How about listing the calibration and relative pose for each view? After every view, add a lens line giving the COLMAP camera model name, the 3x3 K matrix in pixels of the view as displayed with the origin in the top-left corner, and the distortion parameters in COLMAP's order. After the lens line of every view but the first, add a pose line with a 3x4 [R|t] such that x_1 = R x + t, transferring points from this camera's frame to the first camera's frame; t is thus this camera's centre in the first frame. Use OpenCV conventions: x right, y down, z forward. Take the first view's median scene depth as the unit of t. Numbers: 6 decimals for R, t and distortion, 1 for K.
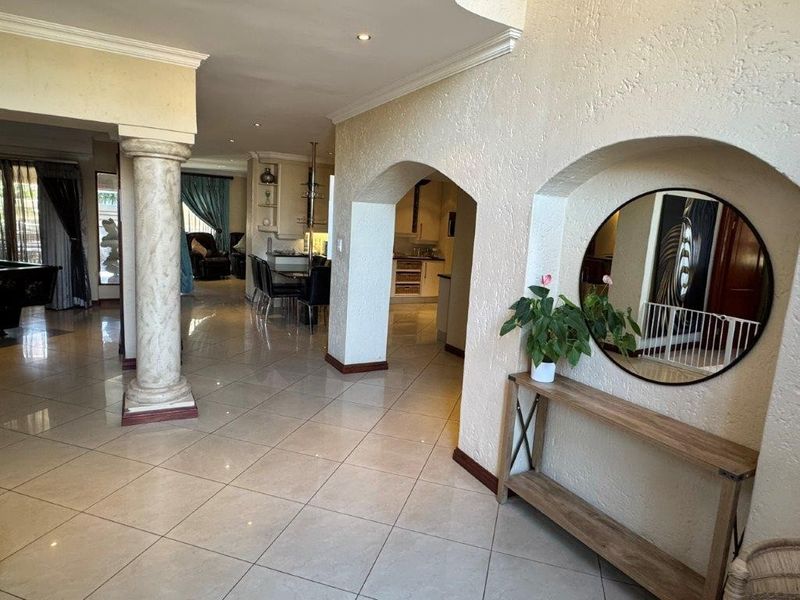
lens RADIAL K [[491.6, 0, 400.0], [0, 491.6, 300.0], [0, 0, 1]] dist [-0.002610, -0.001821]
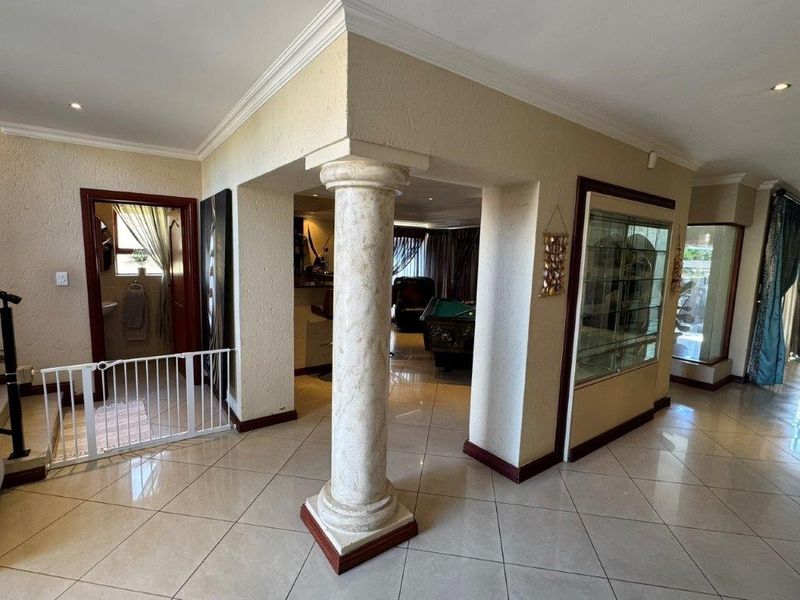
lens RADIAL K [[383.9, 0, 415.4], [0, 383.9, 300.3], [0, 0, 1]] dist [0.000432, -0.006086]
pose [[0.111372, 0.068681, -0.991403, 0.044207], [-0.173065, 0.983705, 0.048706, -0.096276], [0.978593, 0.166153, 0.121444, 0.583492]]
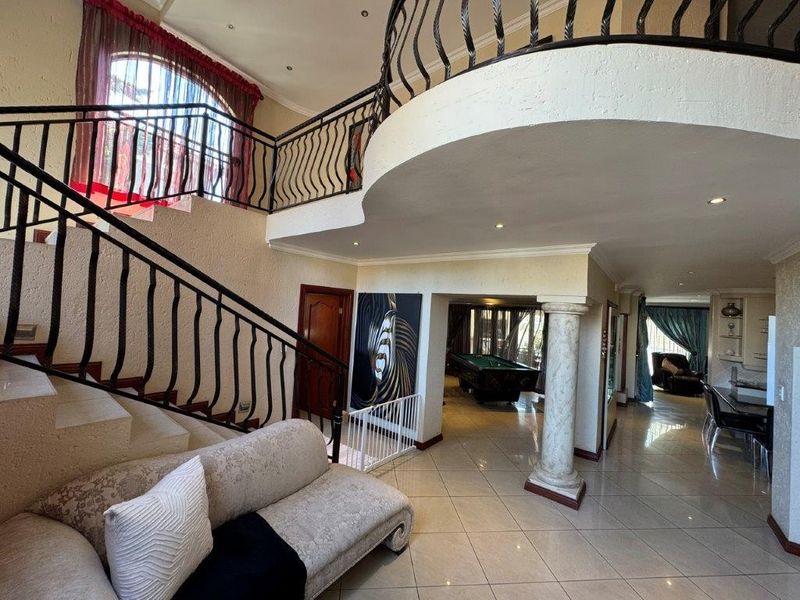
lens RADIAL K [[324.1, 0, 397.6], [0, 324.1, 295.5], [0, 0, 1]] dist [0.000276, -0.000390]
pose [[0.384789, -0.071074, -0.920264, 0.131274], [-0.177983, 0.972605, -0.149536, -0.056124], [0.905682, 0.221331, 0.361598, 0.088735]]
